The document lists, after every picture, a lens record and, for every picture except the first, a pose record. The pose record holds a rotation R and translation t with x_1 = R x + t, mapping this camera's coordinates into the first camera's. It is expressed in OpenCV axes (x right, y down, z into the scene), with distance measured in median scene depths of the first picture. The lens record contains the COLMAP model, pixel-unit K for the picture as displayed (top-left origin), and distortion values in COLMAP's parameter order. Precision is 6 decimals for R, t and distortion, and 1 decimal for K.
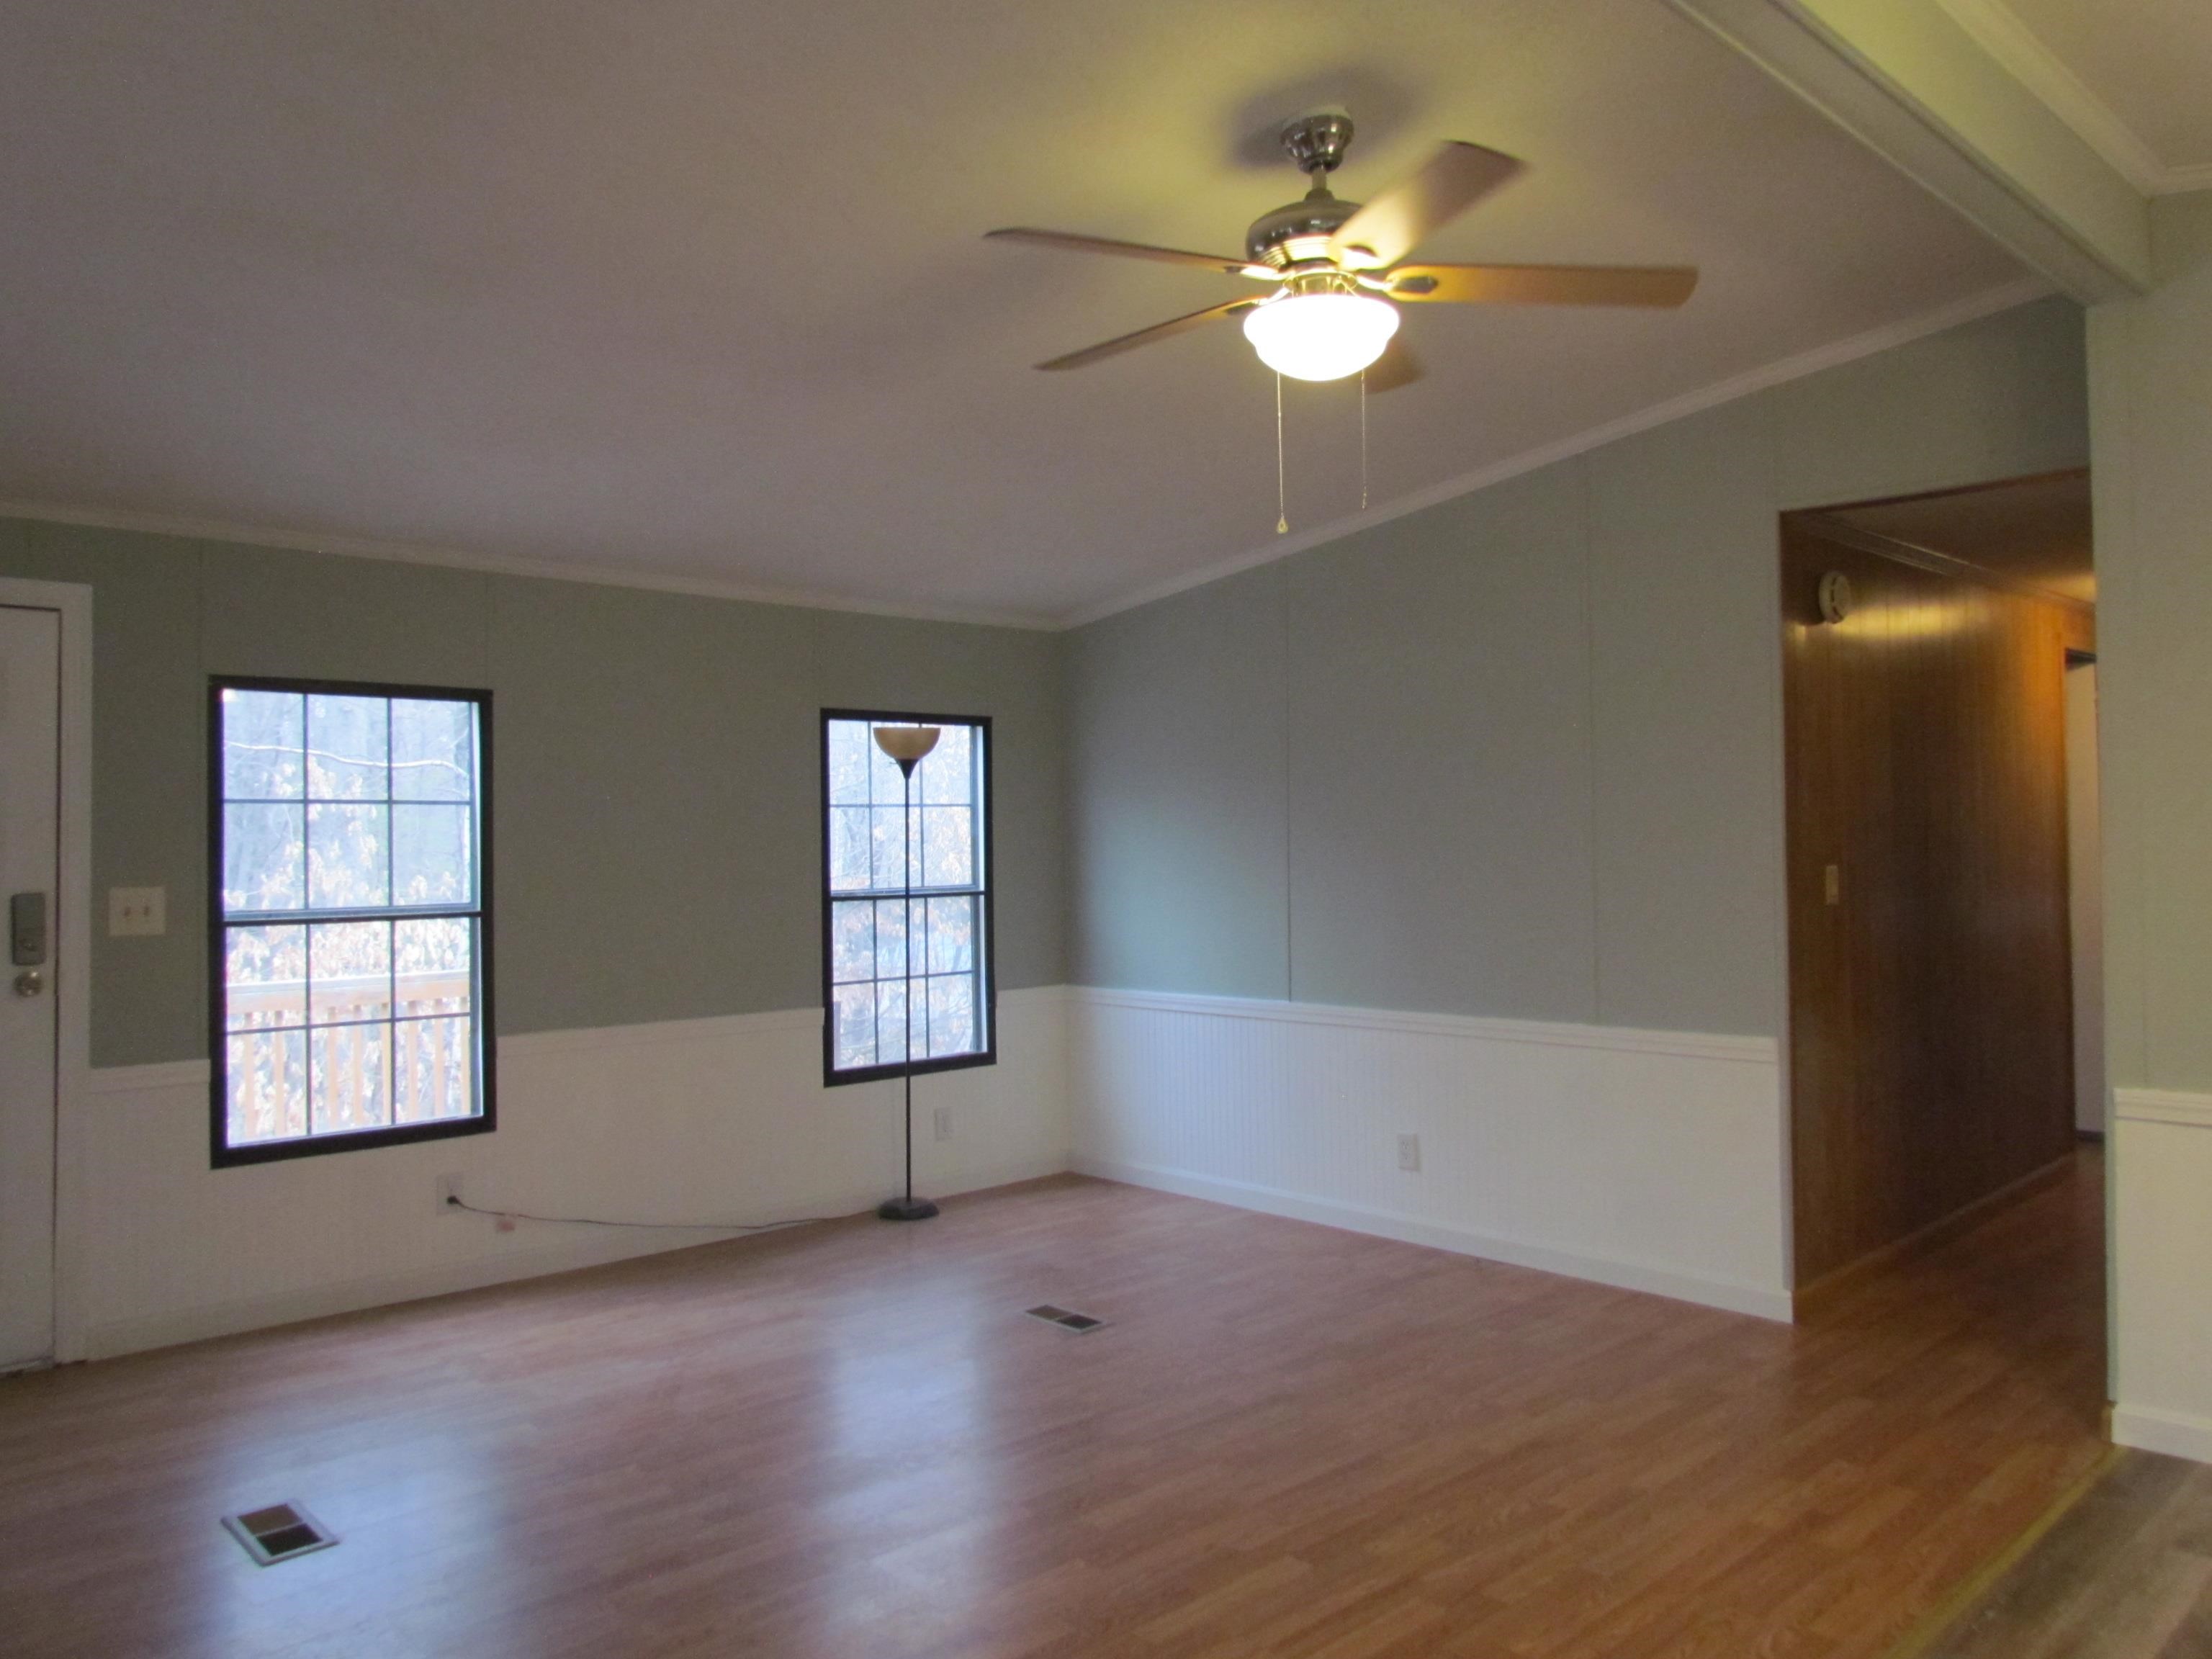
lens RADIAL K [[1599.5, 0, 1106.0], [0, 1599.5, 829.5], [0, 0, 1]] dist [-0.030862, 0.007057]
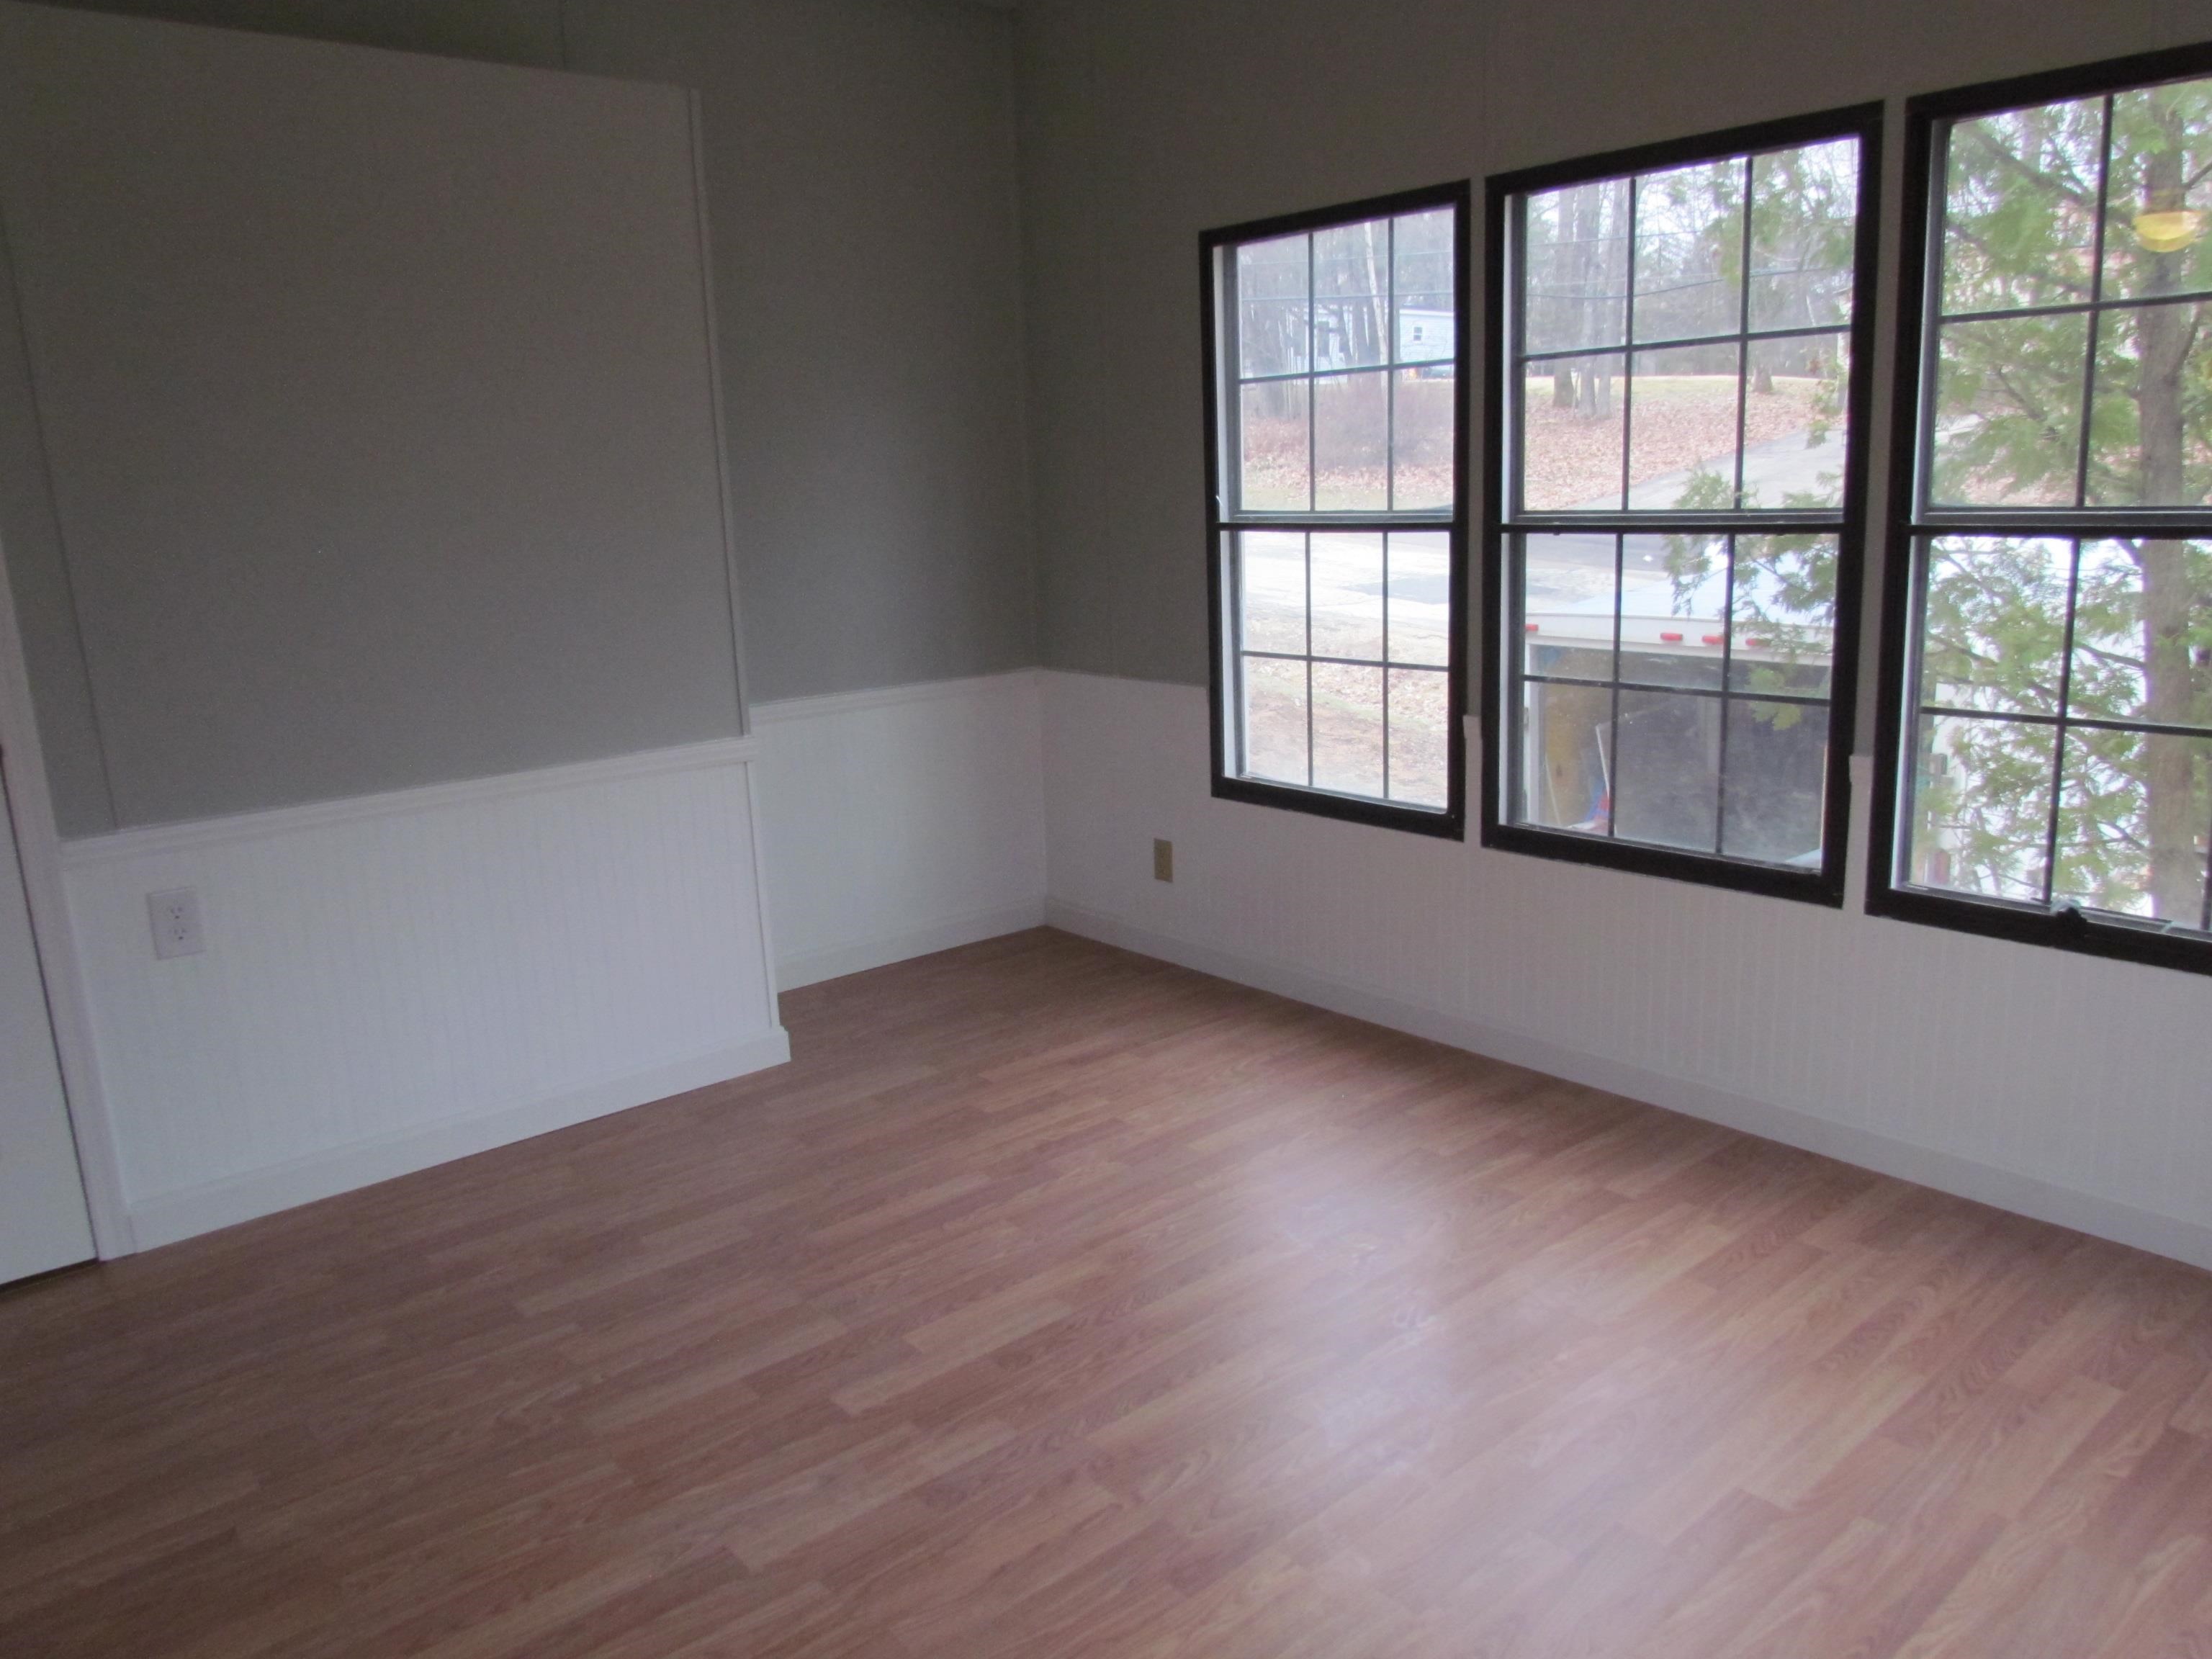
lens RADIAL K [[1592.3, 0, 1106.0], [0, 1592.3, 829.5], [0, 0, 1]] dist [-0.039215, 0.011572]
pose [[-0.044858, 0.224255, -0.973498, 0.321498], [0.047237, 0.973865, 0.222162, 0.022534], [0.997876, -0.036019, -0.054279, 0.926240]]
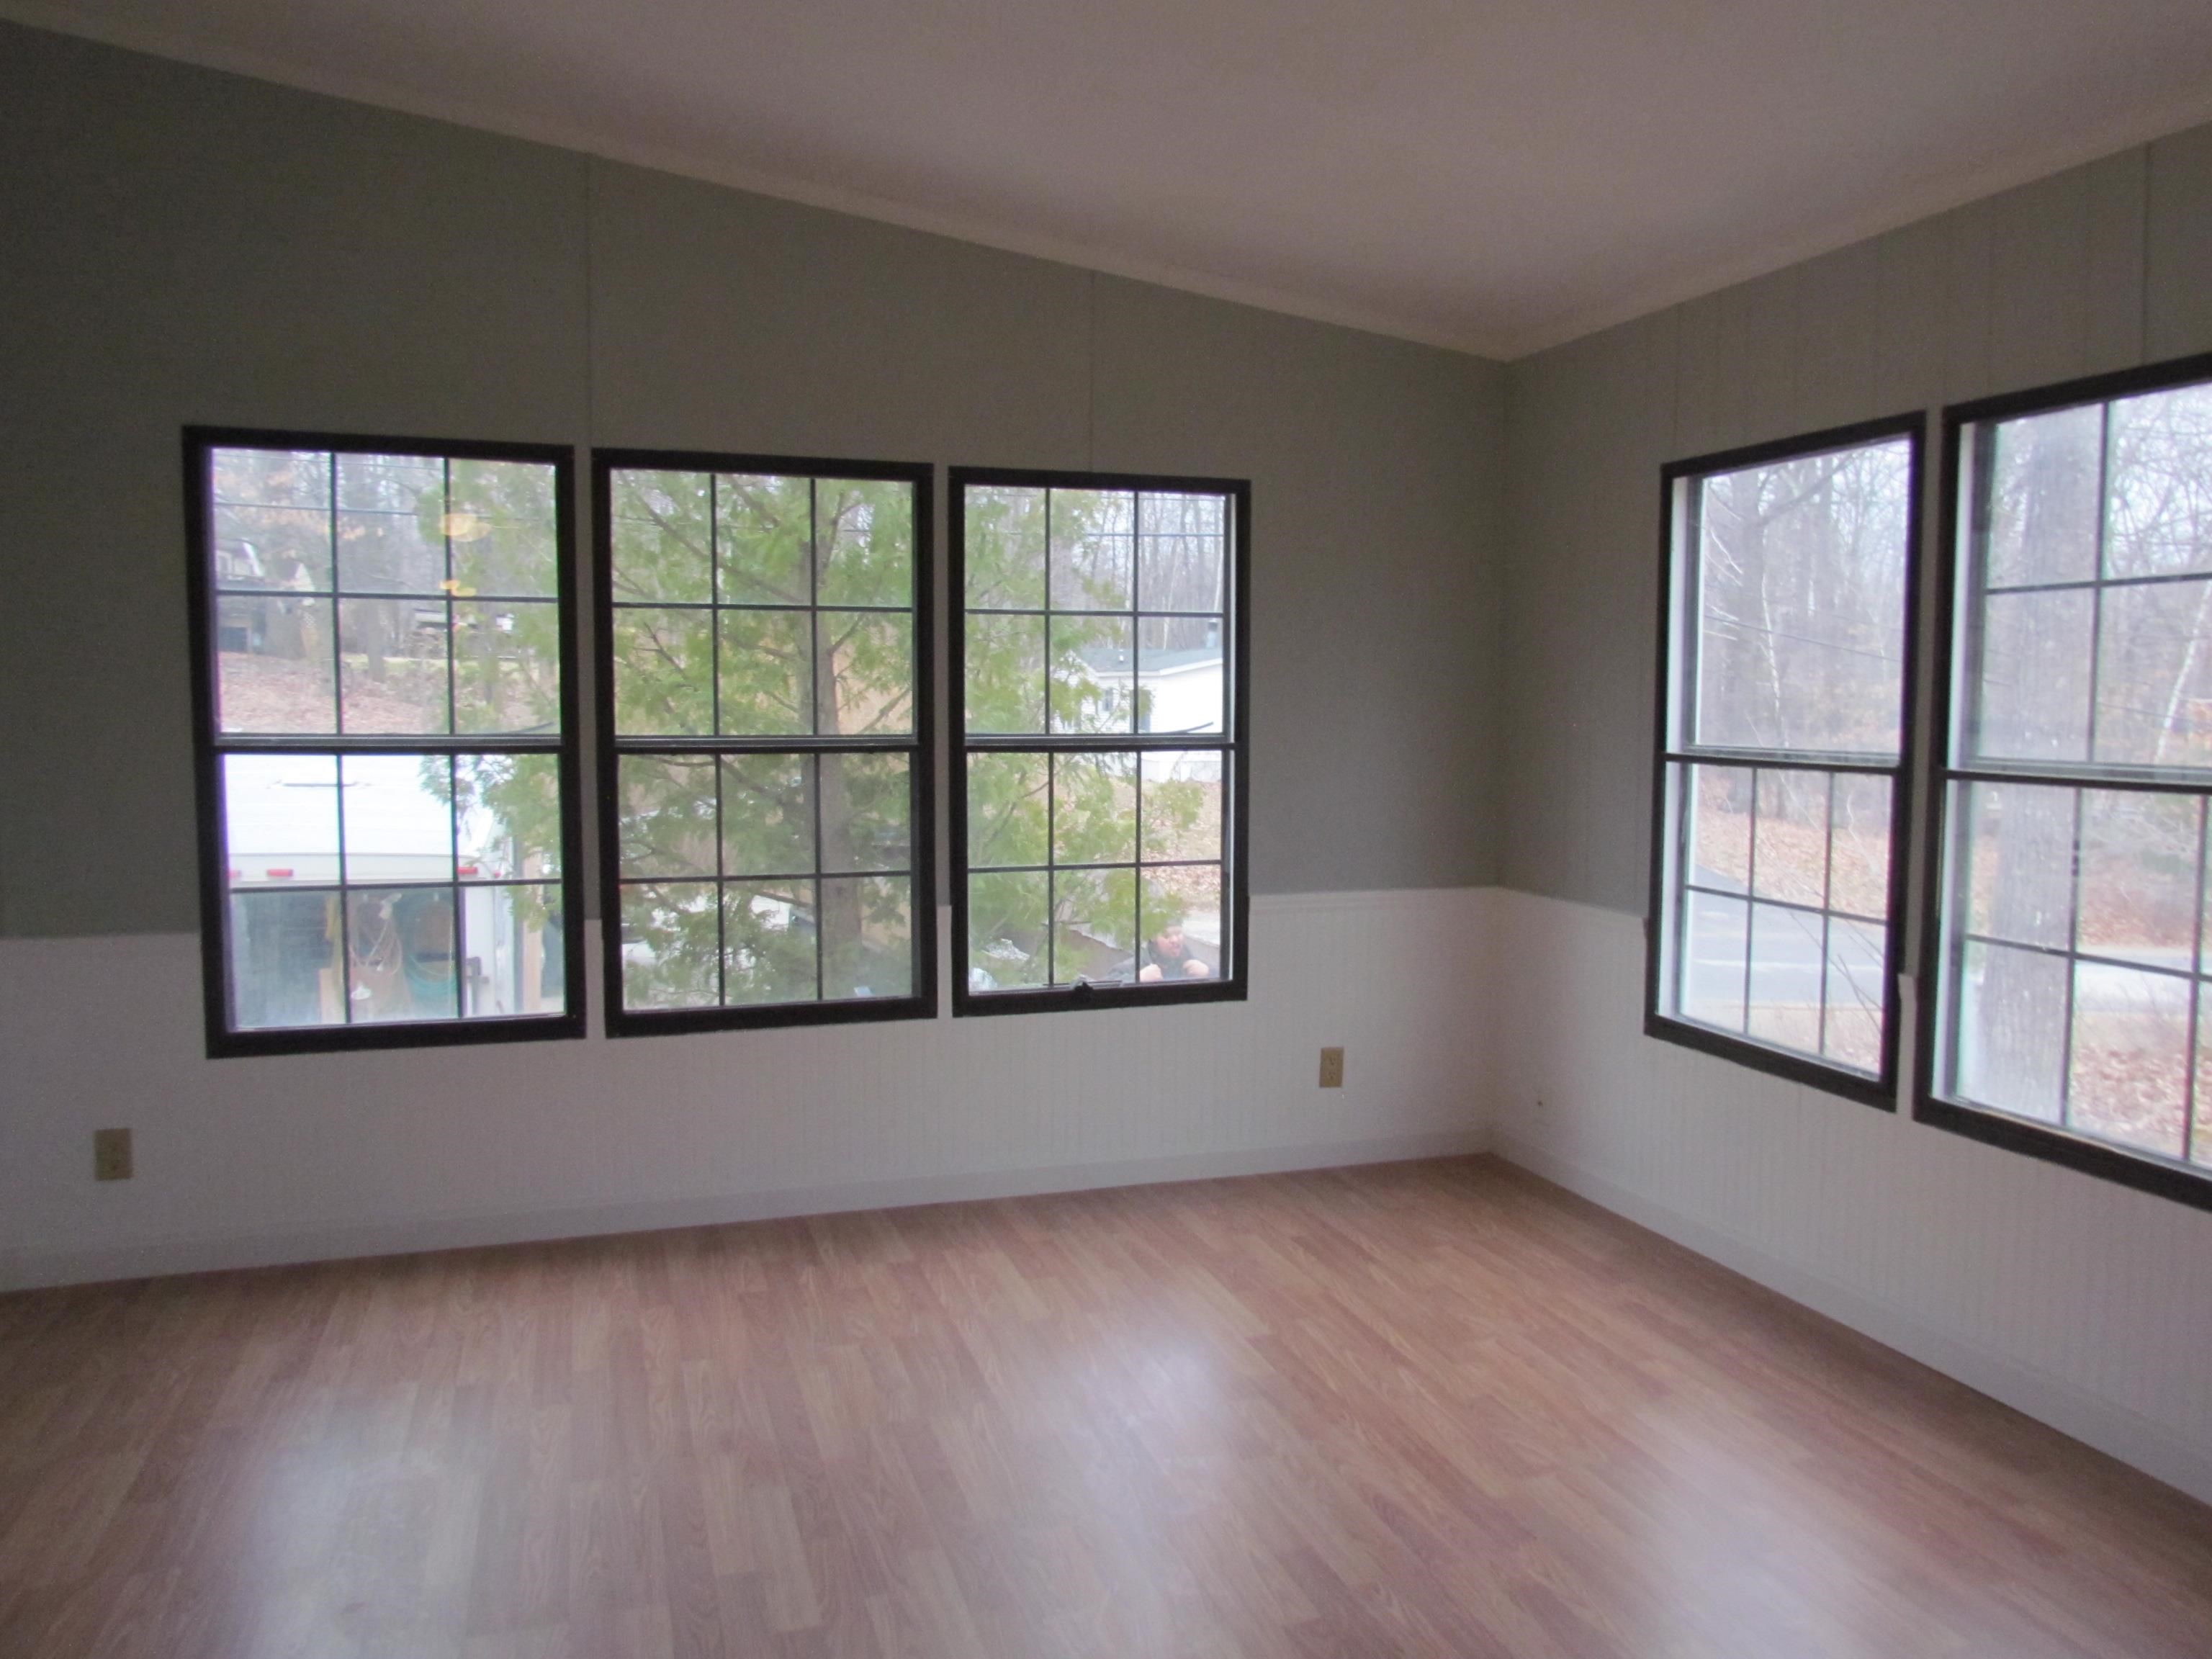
lens RADIAL K [[1592.3, 0, 1106.0], [0, 1592.3, 829.5], [0, 0, 1]] dist [-0.039215, 0.011572]
pose [[0.913140, 0.042855, -0.405388, 0.149221], [-0.009129, 0.996359, 0.084766, 0.027287], [0.407544, -0.073703, 0.910206, 0.447536]]
